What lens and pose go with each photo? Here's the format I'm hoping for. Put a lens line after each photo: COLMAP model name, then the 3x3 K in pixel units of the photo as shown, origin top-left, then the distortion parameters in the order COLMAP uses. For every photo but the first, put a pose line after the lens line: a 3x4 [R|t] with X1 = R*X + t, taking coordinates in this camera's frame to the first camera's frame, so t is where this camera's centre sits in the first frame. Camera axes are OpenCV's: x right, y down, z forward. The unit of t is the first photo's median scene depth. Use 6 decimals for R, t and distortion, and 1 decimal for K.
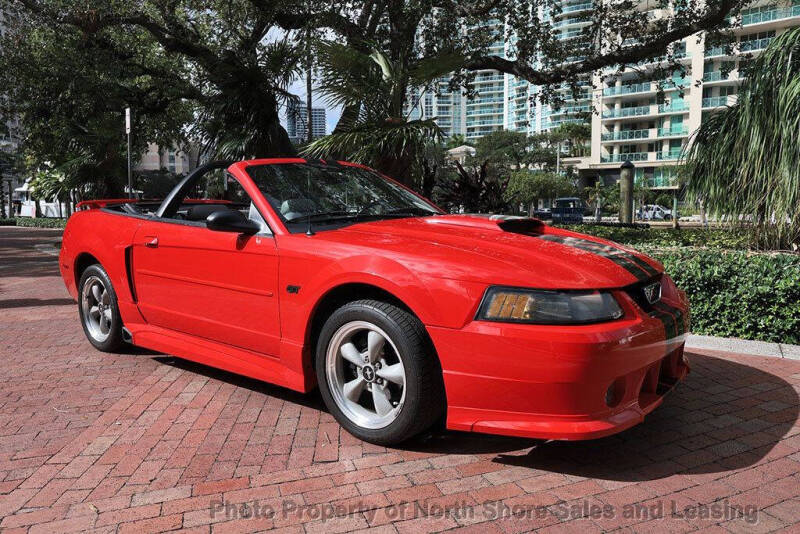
lens RADIAL K [[578.1, 0, 398.8], [0, 578.1, 264.0], [0, 0, 1]] dist [-0.001570, -0.004388]
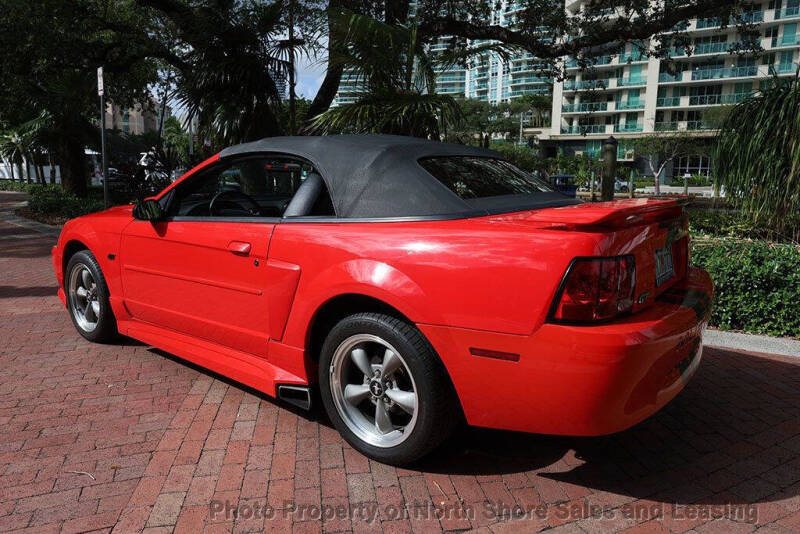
lens RADIAL K [[564.4, 0, 400.0], [0, 564.4, 267.0], [0, 0, 1]] dist [-0.004778, -0.005208]
pose [[0.996887, 0.006155, 0.078606, -0.103290], [-0.011507, 0.997632, 0.067809, -0.032977], [-0.078003, -0.068502, 0.994597, 0.085807]]
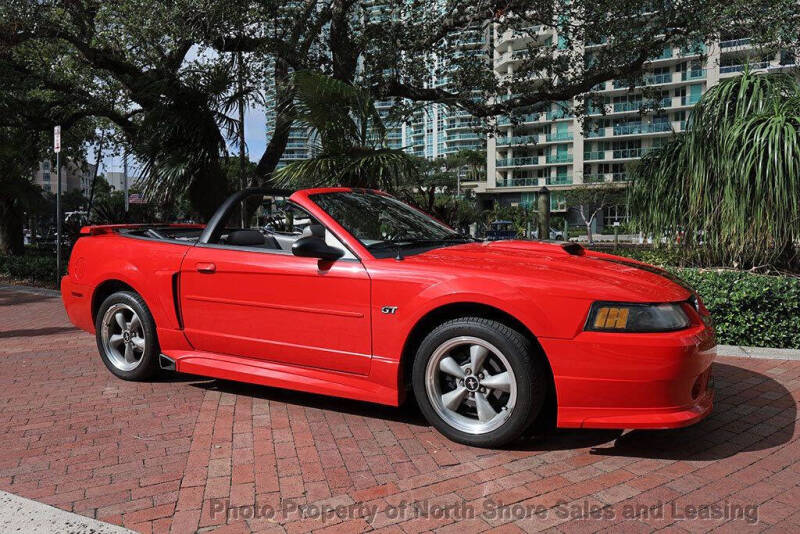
lens RADIAL K [[578.1, 0, 398.8], [0, 578.1, 264.0], [0, 0, 1]] dist [-0.001570, -0.004388]
pose [[0.983602, -0.012941, 0.179887, -0.154818], [0.019598, 0.999185, -0.035279, -0.001518], [-0.179284, 0.038227, 0.983054, -0.029905]]
